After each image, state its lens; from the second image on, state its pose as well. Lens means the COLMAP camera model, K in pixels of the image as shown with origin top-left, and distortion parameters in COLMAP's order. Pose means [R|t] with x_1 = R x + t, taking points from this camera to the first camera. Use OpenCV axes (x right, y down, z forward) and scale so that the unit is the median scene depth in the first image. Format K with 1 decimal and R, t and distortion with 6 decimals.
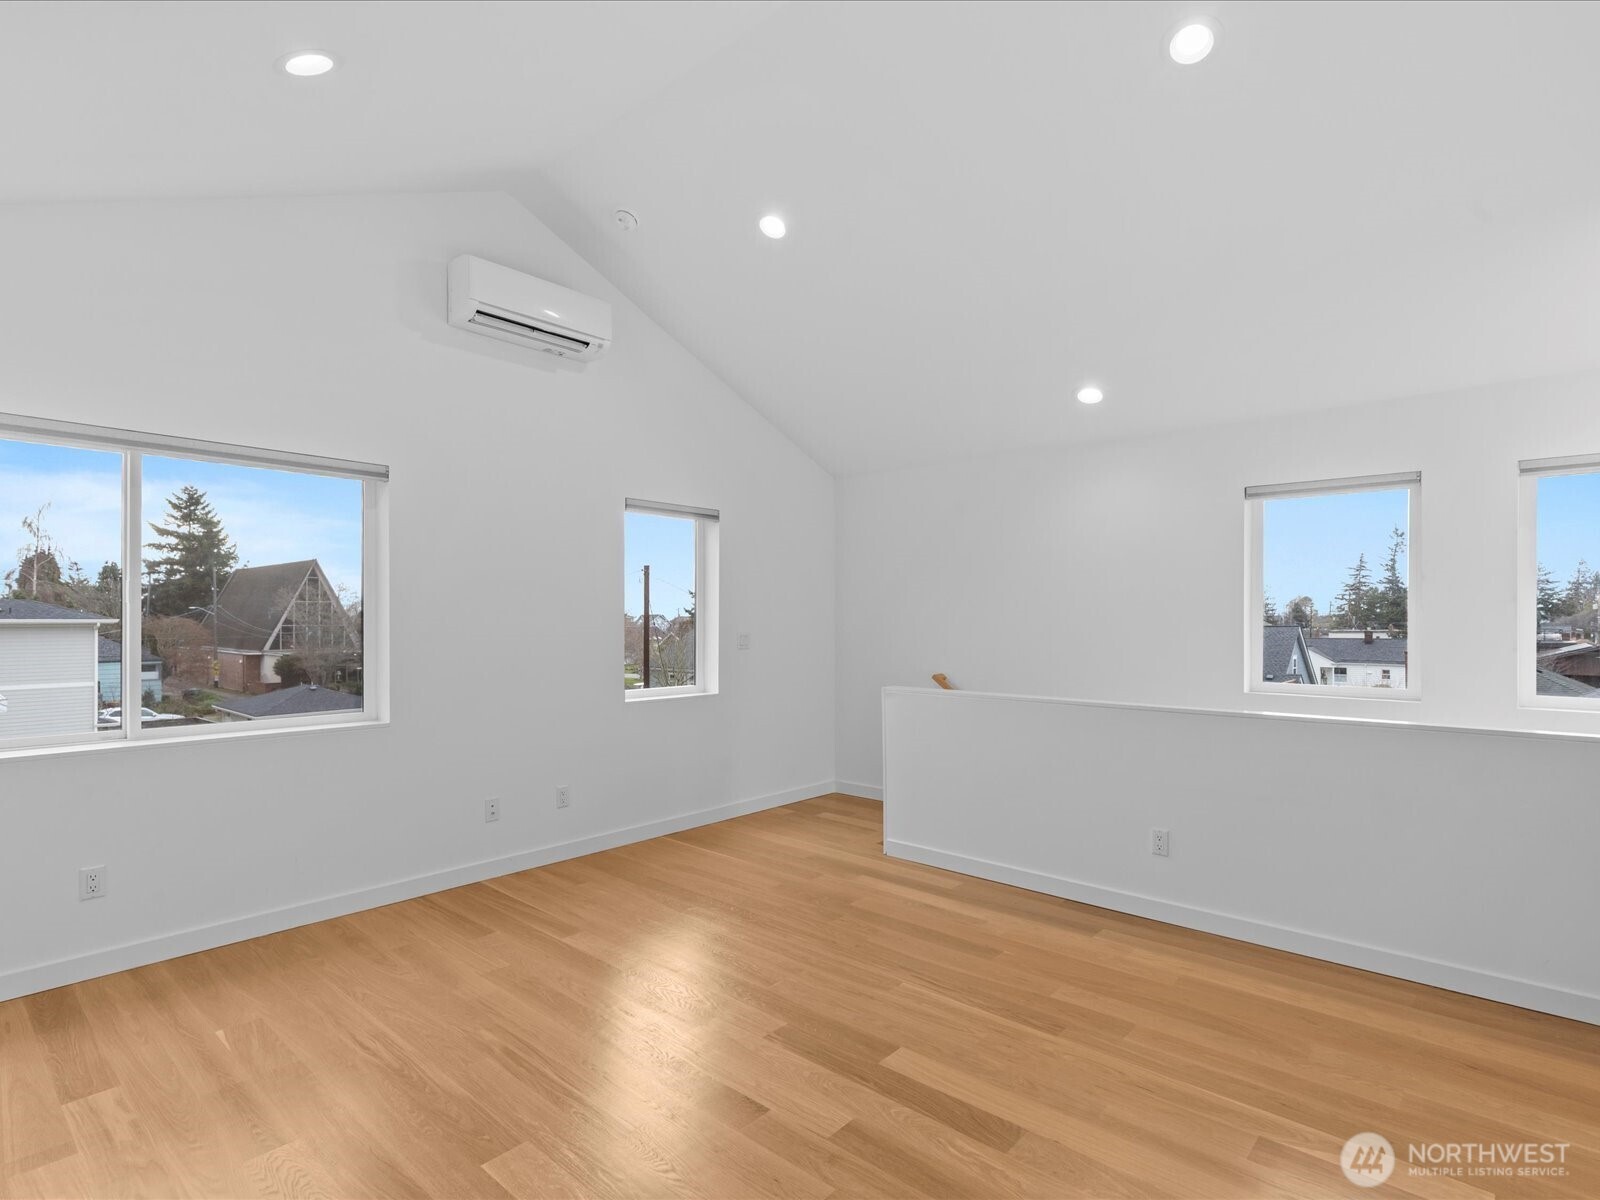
lens RADIAL K [[824.1, 0, 799.1], [0, 824.1, 606.0], [0, 0, 1]] dist [0.003362, 0.000589]
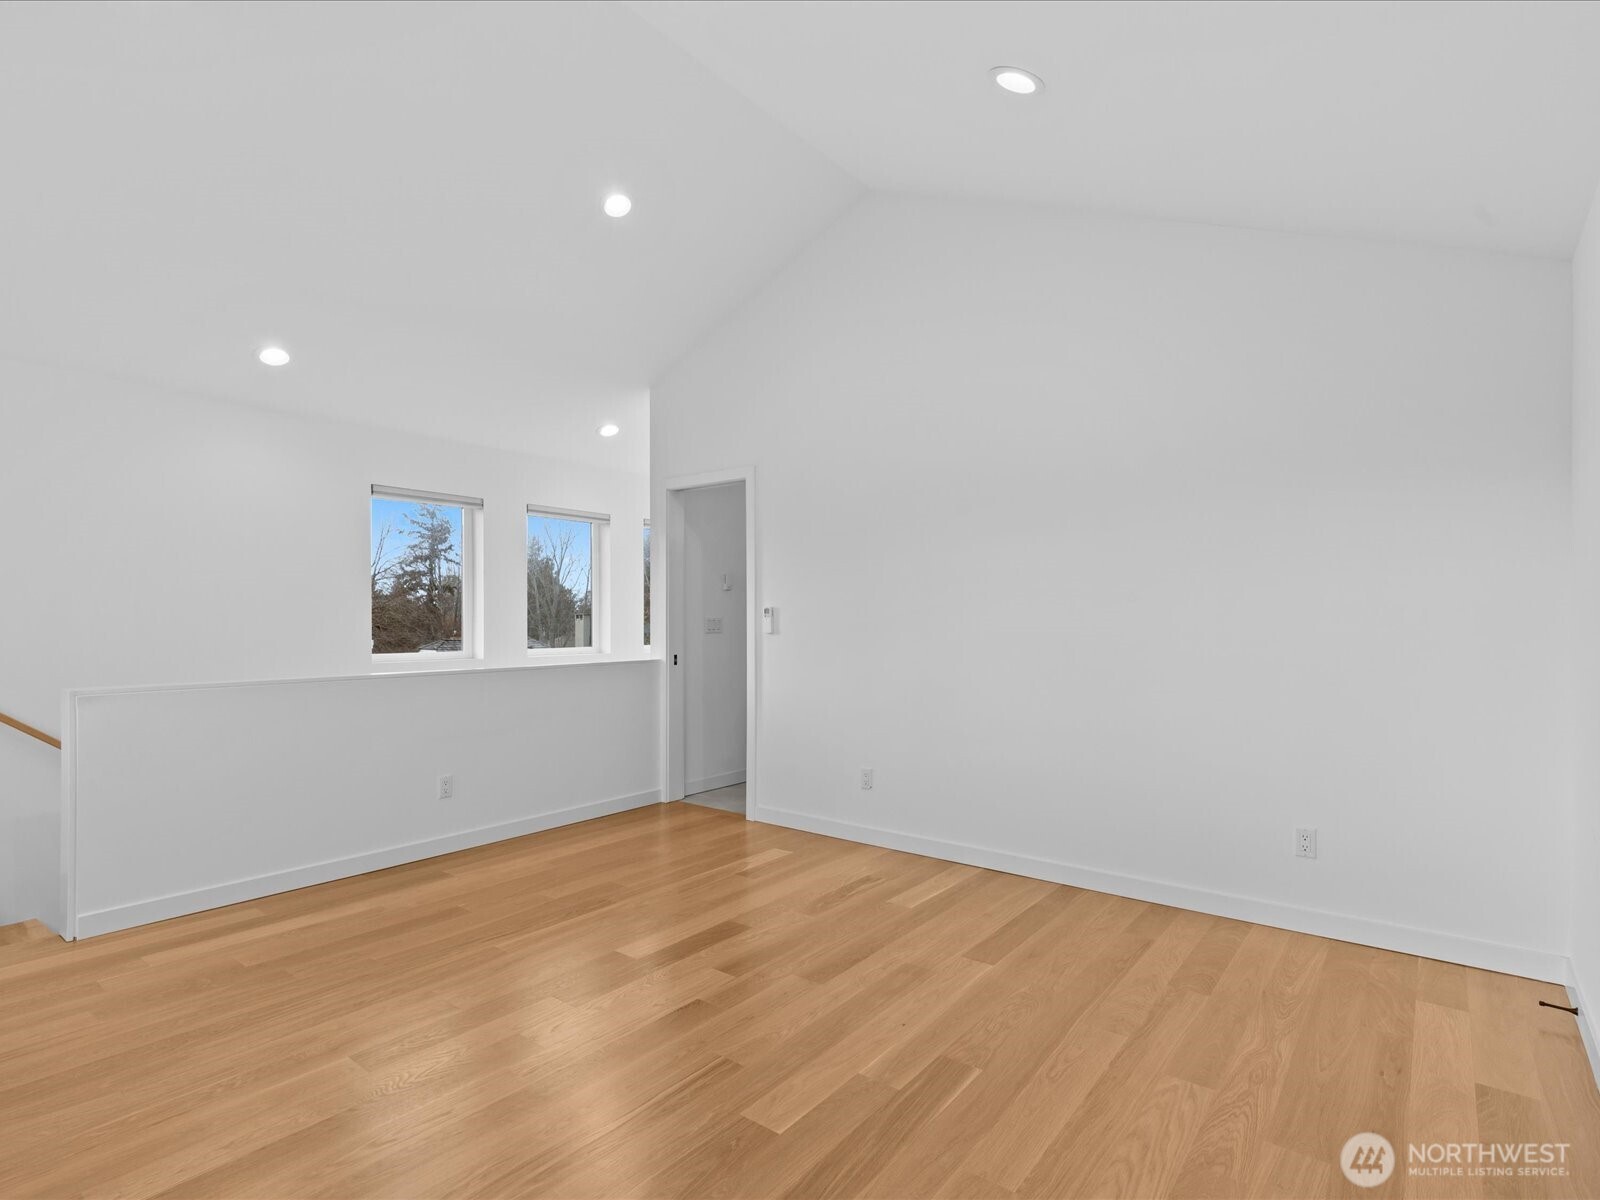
lens RADIAL K [[824.1, 0, 798.6], [0, 824.1, 606.1], [0, 0, 1]] dist [0.003362, 0.000589]
pose [[-0.052134, 0.005815, 0.998623, -0.910393], [-0.009194, 0.999938, -0.006303, 0.045357], [-0.998598, -0.009510, -0.052077, 0.694083]]
